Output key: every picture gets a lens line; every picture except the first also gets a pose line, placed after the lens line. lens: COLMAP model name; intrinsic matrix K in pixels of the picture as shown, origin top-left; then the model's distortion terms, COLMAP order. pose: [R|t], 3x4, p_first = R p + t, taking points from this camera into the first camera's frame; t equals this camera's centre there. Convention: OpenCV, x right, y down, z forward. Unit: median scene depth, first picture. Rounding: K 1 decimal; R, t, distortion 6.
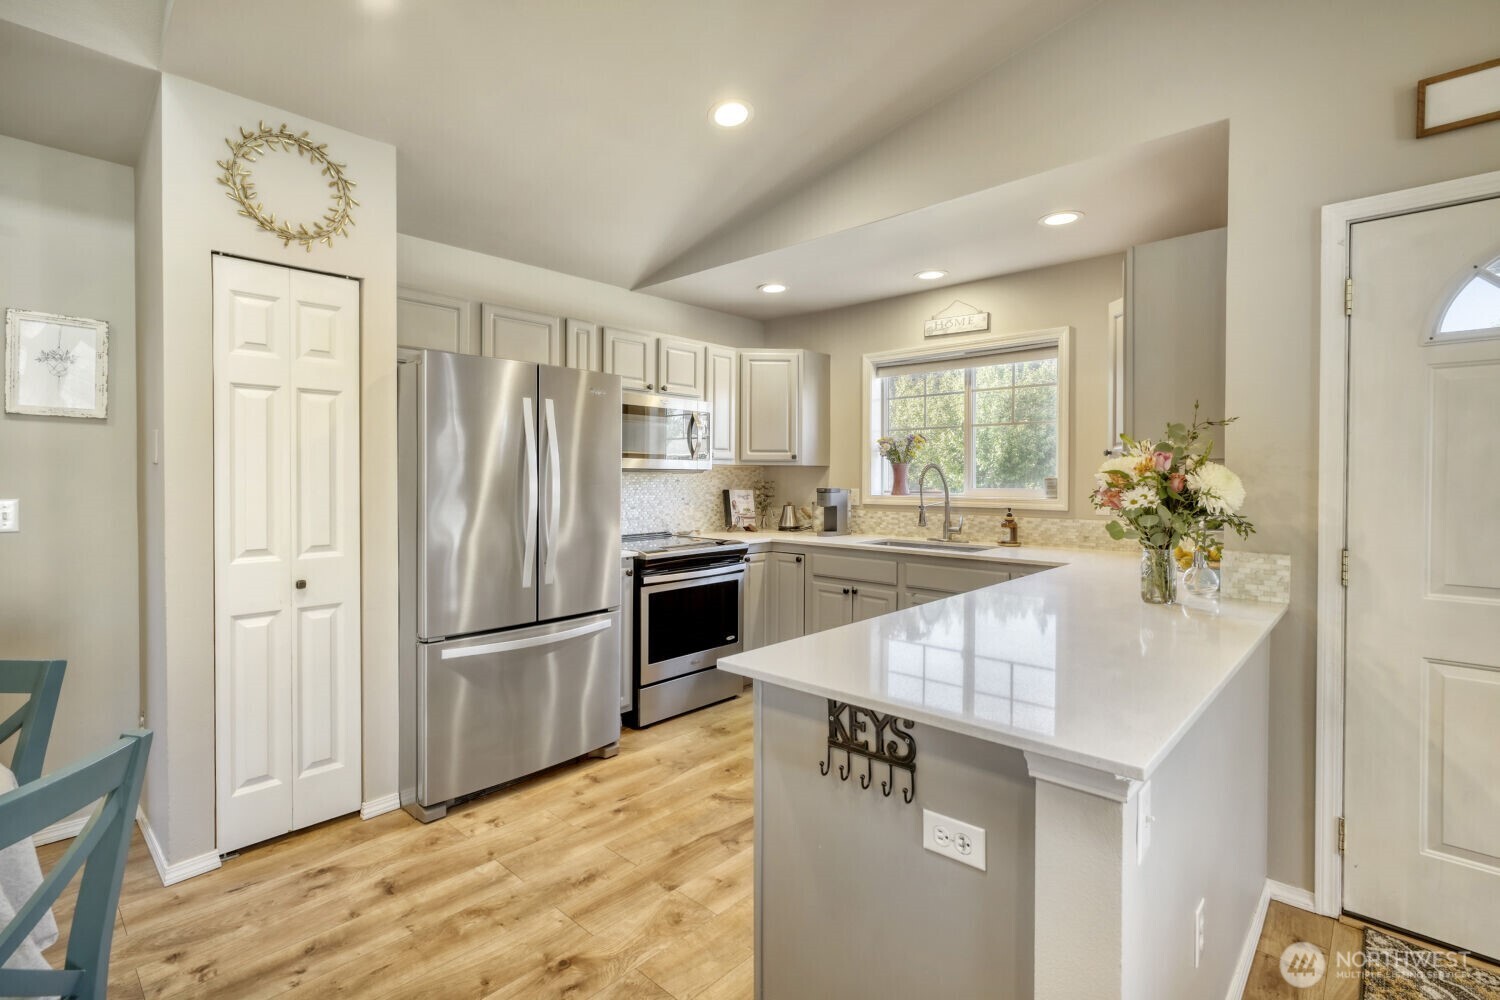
lens RADIAL K [[694.2, 0, 747.5], [0, 694.2, 480.9], [0, 0, 1]] dist [0.017200, -0.005000]
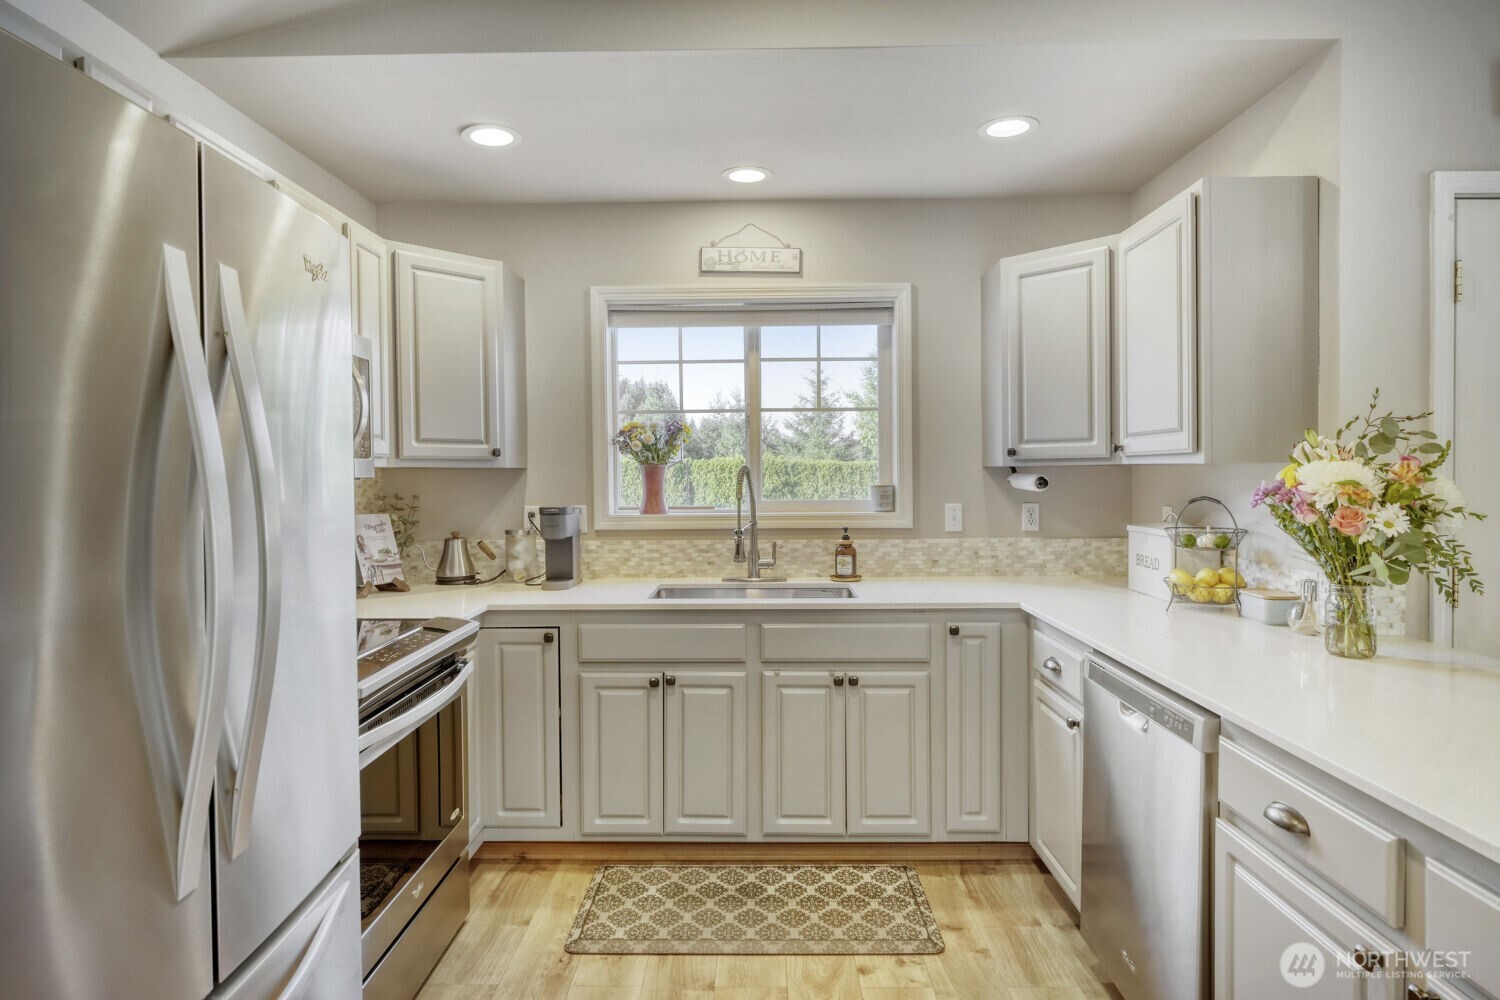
lens RADIAL K [[849.5, 0, 757.6], [0, 849.5, 491.0], [0, 0, 1]] dist [-0.000790, 0.000847]
pose [[0.749591, -0.020781, 0.661575, -0.382526], [0.013163, 0.999777, 0.016490, -0.020540], [-0.661771, -0.003653, 0.749697, 0.583058]]
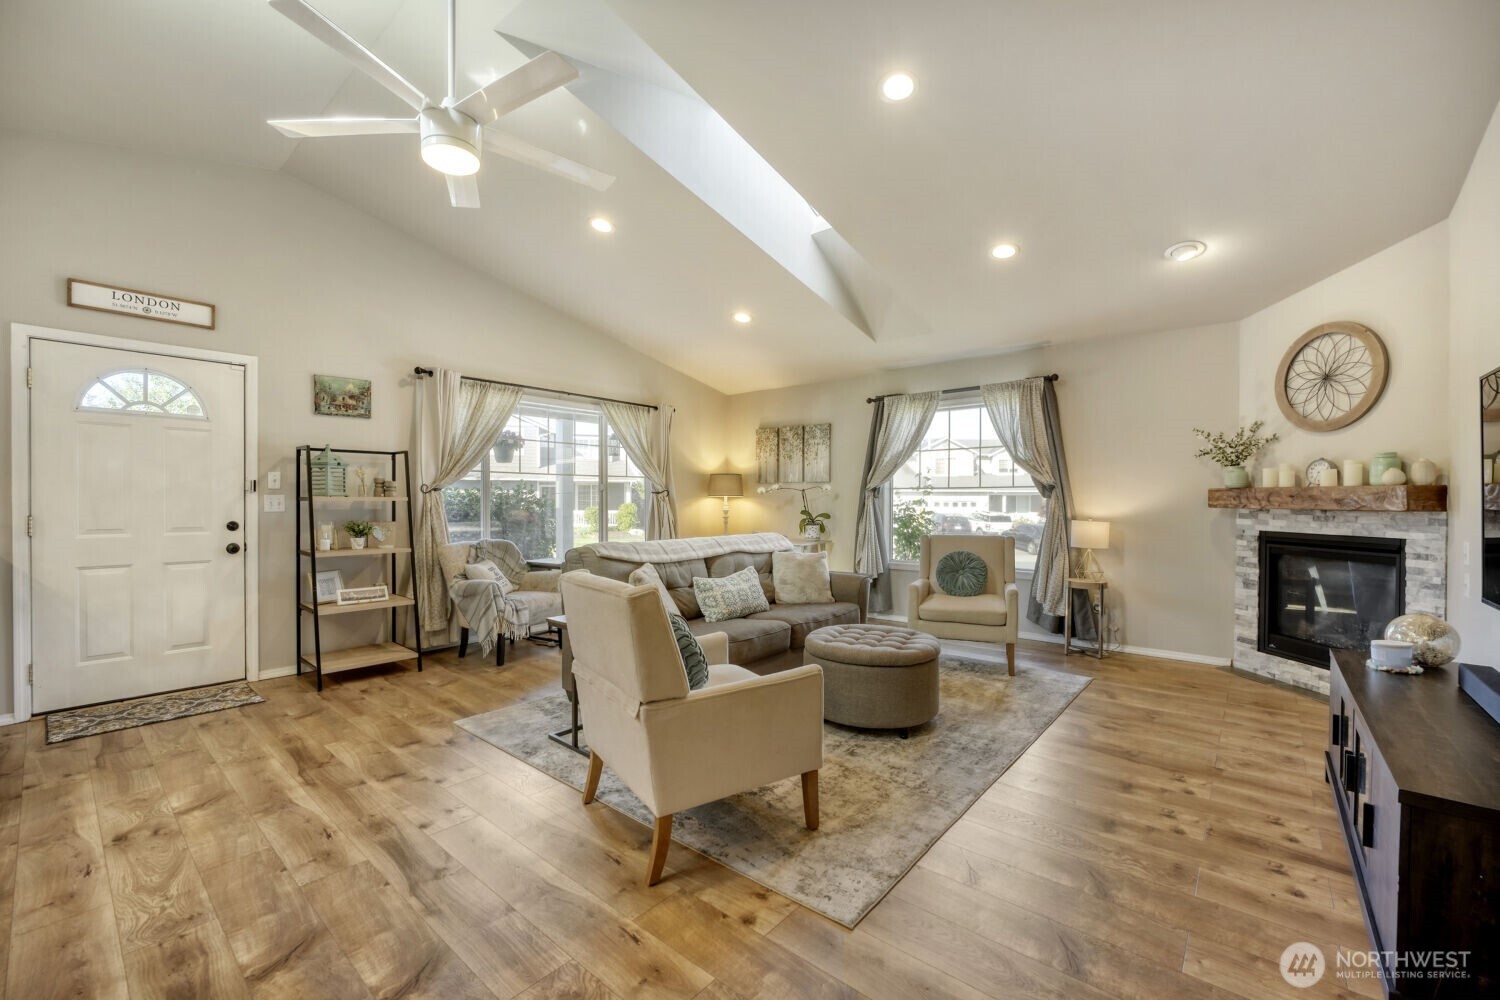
lens RADIAL K [[612.0, 0, 749.1], [0, 612.0, 501.0], [0, 0, 1]] dist [-0.010939, 0.000708]
pose [[-0.064041, -0.005608, 0.997932, -0.618288], [0.012105, 0.999906, 0.006396, 0.052476], [-0.997874, 0.012489, -0.063967, -0.567715]]
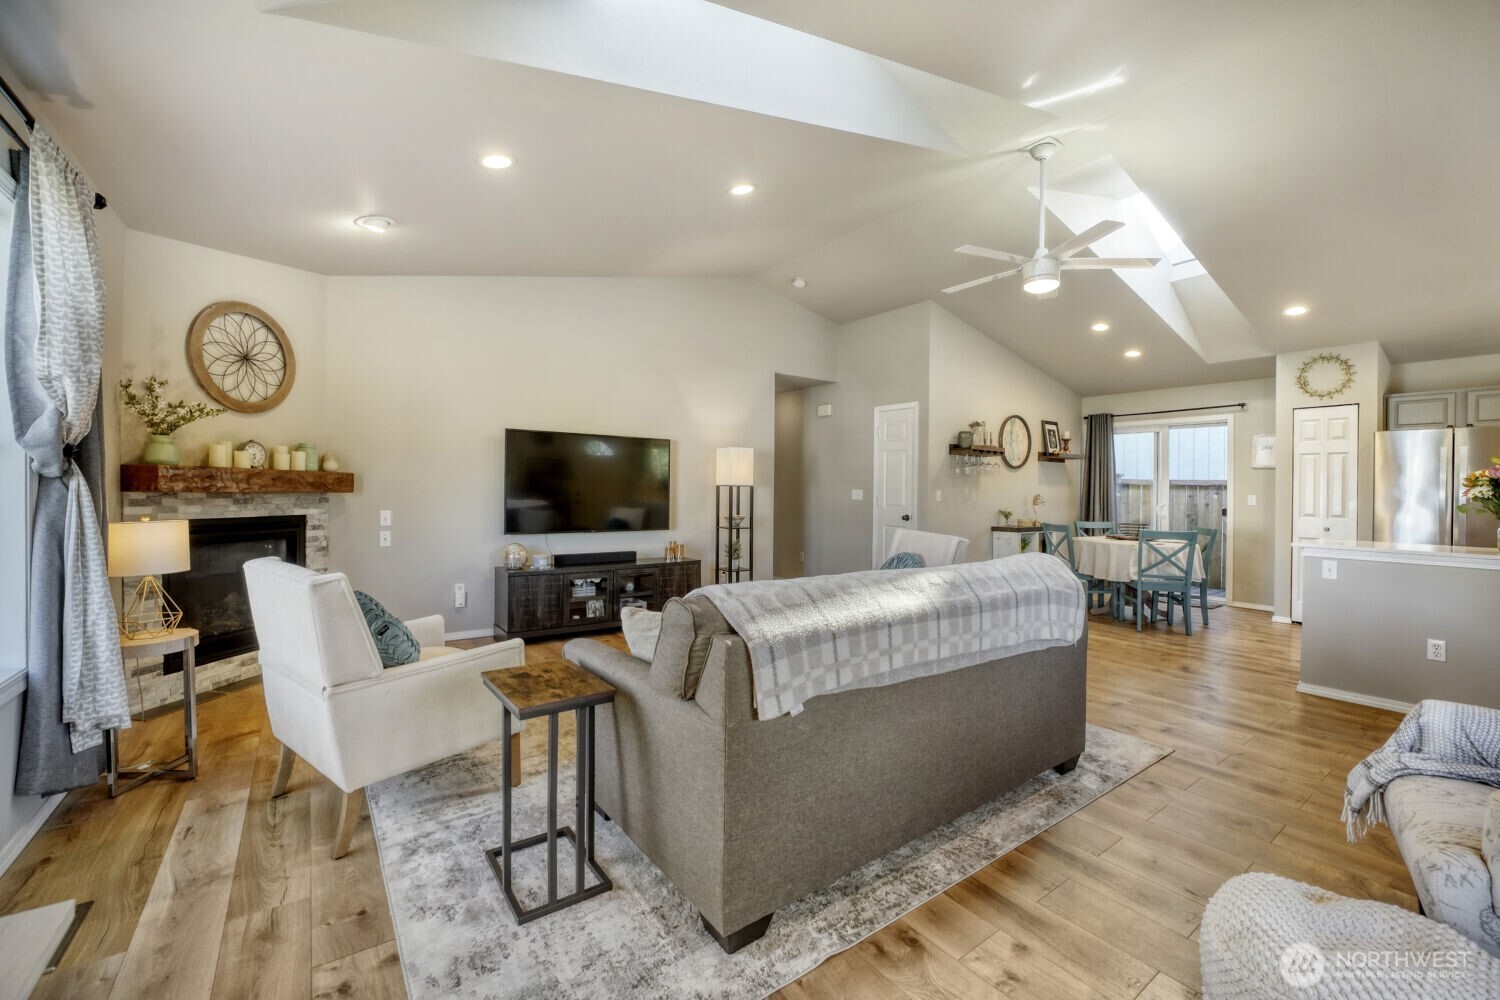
lens RADIAL K [[612.0, 0, 751.1], [0, 612.0, 493.9], [0, 0, 1]] dist [-0.010939, 0.000708]
pose [[-0.171995, -0.001312, -0.985097, 1.691977], [-0.029288, 0.999564, 0.003783, 0.061834], [0.984662, 0.029502, -0.171958, -0.609872]]
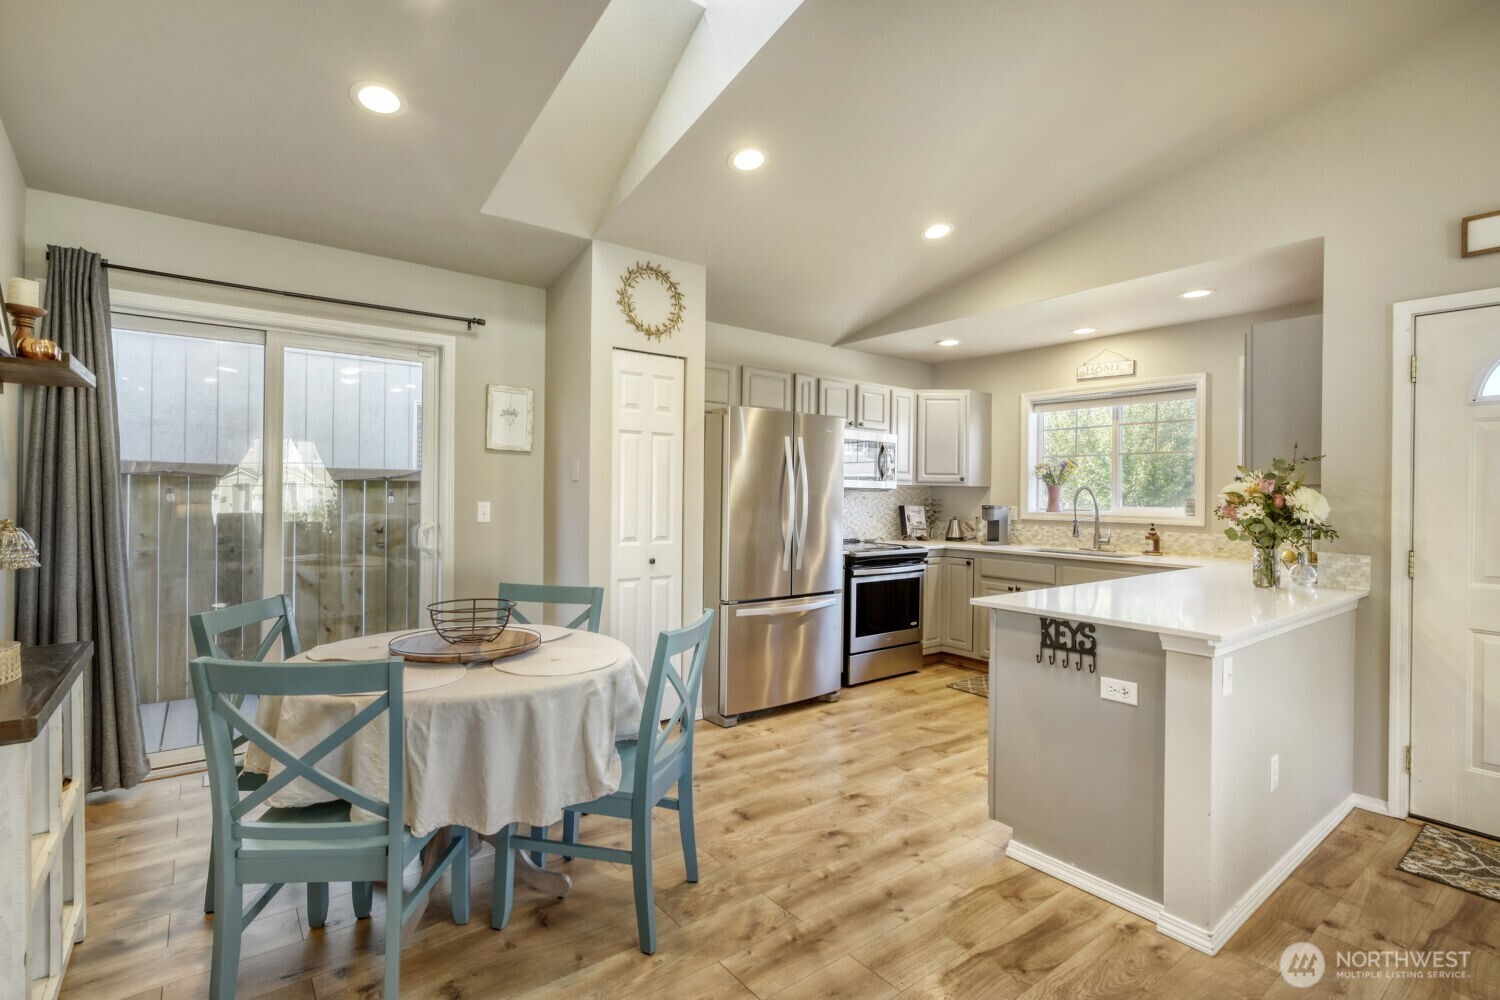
lens RADIAL K [[694.2, 0, 774.5], [0, 694.2, 488.8], [0, 0, 1]] dist [0.017200, -0.005000]
pose [[0.990575, 0.010695, -0.136550, -0.152407], [-0.013002, 0.999787, -0.016012, 0.010026], [0.136350, 0.017636, 0.990504, -0.406865]]
